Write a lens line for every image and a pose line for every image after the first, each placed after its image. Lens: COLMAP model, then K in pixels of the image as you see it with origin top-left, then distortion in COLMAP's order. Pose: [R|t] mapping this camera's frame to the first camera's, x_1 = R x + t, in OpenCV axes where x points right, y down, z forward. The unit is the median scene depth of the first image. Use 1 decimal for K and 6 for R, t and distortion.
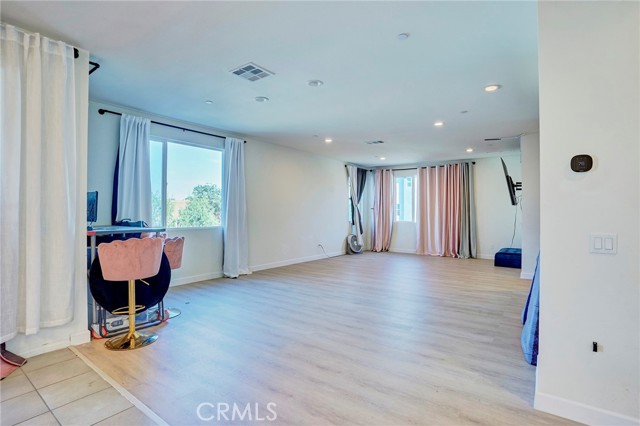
lens RADIAL K [[315.0, 0, 320.0], [0, 315.0, 213.0], [0, 0, 1]] dist [-0.091200, 0.039759]
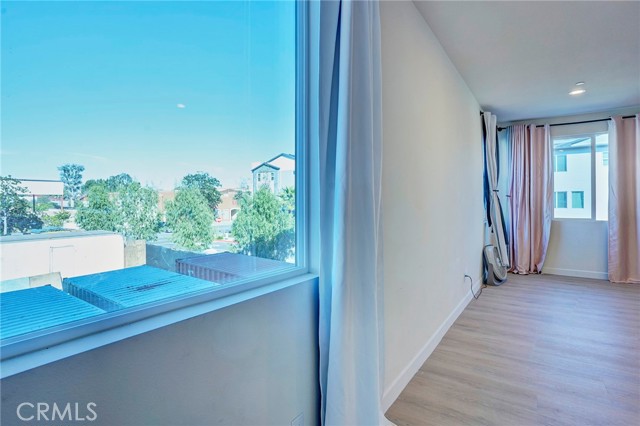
lens RADIAL K [[325.6, 0, 325.4], [0, 325.6, 202.0], [0, 0, 1]] dist [-0.028370, 0.001848]
pose [[0.999616, -0.008168, 0.026491, -0.084340], [0.008246, 0.999962, -0.002822, -0.002228], [-0.026467, 0.003039, 0.999645, 0.214192]]
